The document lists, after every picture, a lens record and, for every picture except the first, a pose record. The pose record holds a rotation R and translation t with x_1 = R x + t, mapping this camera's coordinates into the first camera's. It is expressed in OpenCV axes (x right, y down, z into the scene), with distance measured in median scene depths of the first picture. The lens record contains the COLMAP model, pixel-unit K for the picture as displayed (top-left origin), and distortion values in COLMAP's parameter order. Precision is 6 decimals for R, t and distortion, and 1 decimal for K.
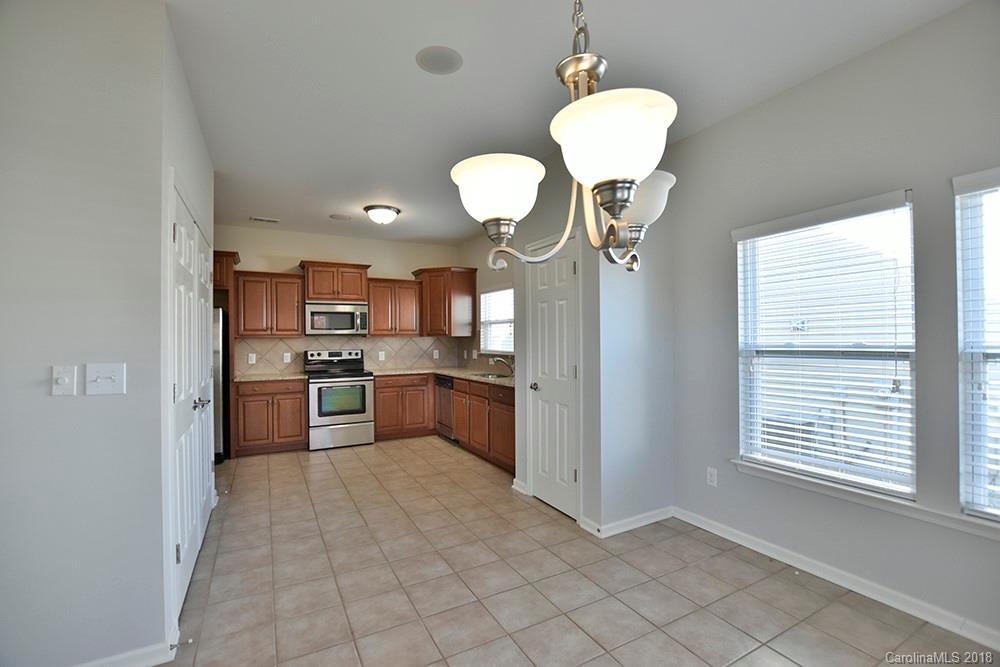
lens RADIAL K [[438.6, 0, 492.4], [0, 438.6, 339.0], [0, 0, 1]] dist [-0.000033, 0.000411]
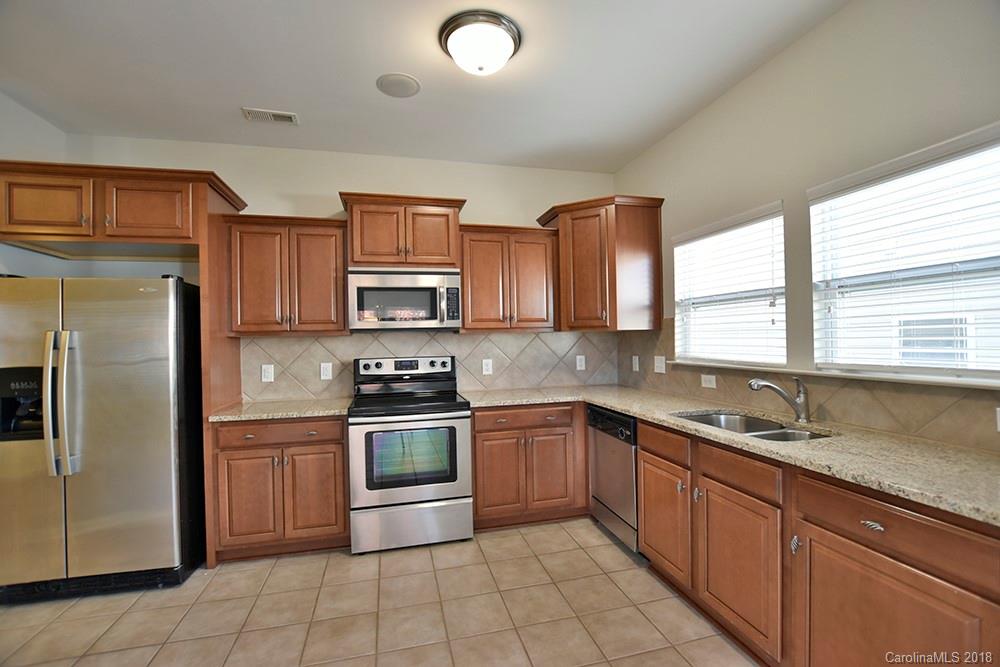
lens RADIAL K [[438.6, 0, 501.0], [0, 438.6, 336.2], [0, 0, 1]] dist [-0.000033, 0.000411]
pose [[0.973558, -0.009289, -0.228251, -0.114791], [0.009456, 0.999955, -0.000361, -0.000423], [0.228245, -0.001807, 0.973602, 0.492342]]
